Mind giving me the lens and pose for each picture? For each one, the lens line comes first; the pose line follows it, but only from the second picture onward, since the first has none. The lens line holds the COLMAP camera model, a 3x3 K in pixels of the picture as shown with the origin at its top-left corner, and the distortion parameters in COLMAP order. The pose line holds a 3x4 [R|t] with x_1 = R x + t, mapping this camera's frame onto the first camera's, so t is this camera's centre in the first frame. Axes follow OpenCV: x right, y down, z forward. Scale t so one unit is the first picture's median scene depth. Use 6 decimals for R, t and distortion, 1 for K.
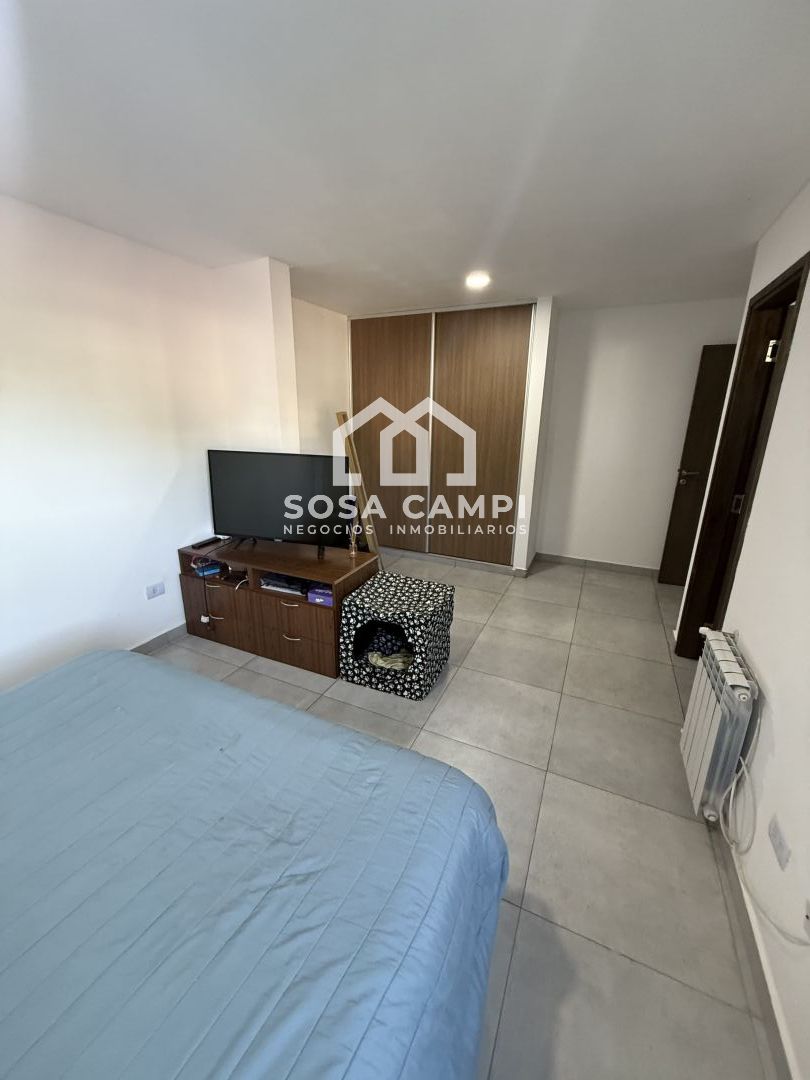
lens RADIAL K [[433.4, 0, 406.1], [0, 433.4, 537.9], [0, 0, 1]] dist [0.000848, -0.000105]
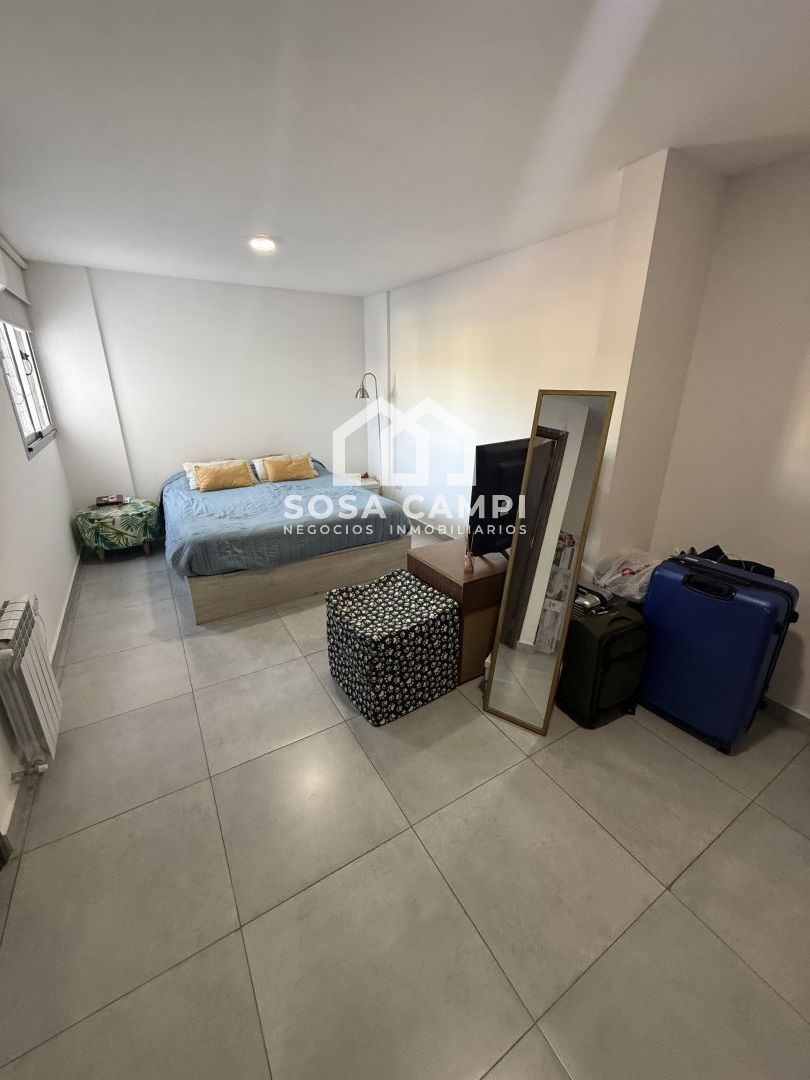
lens RADIAL K [[433.4, 0, 403.7], [0, 433.4, 538.8], [0, 0, 1]] dist [0.000848, -0.000105]
pose [[-0.569283, 0.269238, -0.776806, 0.623057], [-0.240170, 0.849180, 0.470332, -0.398364], [0.786279, 0.454317, -0.418761, 1.358557]]
